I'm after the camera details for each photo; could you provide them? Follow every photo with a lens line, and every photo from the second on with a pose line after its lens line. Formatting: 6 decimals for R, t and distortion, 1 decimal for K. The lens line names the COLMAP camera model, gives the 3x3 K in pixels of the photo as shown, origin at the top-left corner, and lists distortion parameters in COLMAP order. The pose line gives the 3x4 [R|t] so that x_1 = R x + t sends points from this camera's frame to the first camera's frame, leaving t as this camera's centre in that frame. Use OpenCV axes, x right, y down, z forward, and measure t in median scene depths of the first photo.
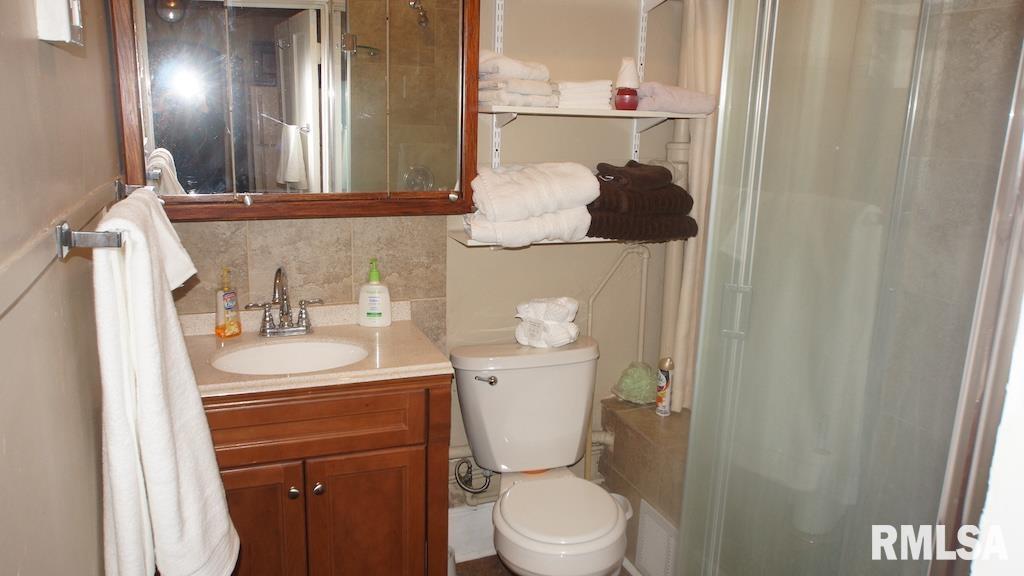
lens RADIAL K [[756.6, 0, 511.8], [0, 756.6, 287.5], [0, 0, 1]] dist [-0.051548, 0.057253]
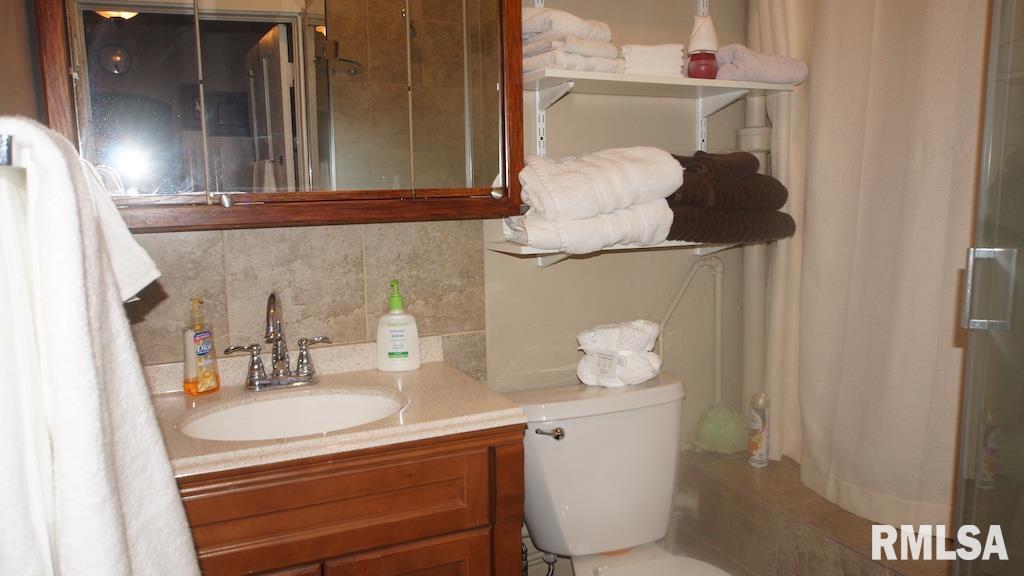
lens RADIAL K [[756.6, 0, 512.0], [0, 756.6, 288.4], [0, 0, 1]] dist [-0.051548, 0.057253]
pose [[0.996927, -0.052669, 0.057985, -0.110716], [0.057490, 0.994730, -0.084892, 0.041003], [-0.053209, 0.087964, 0.994702, 0.244140]]
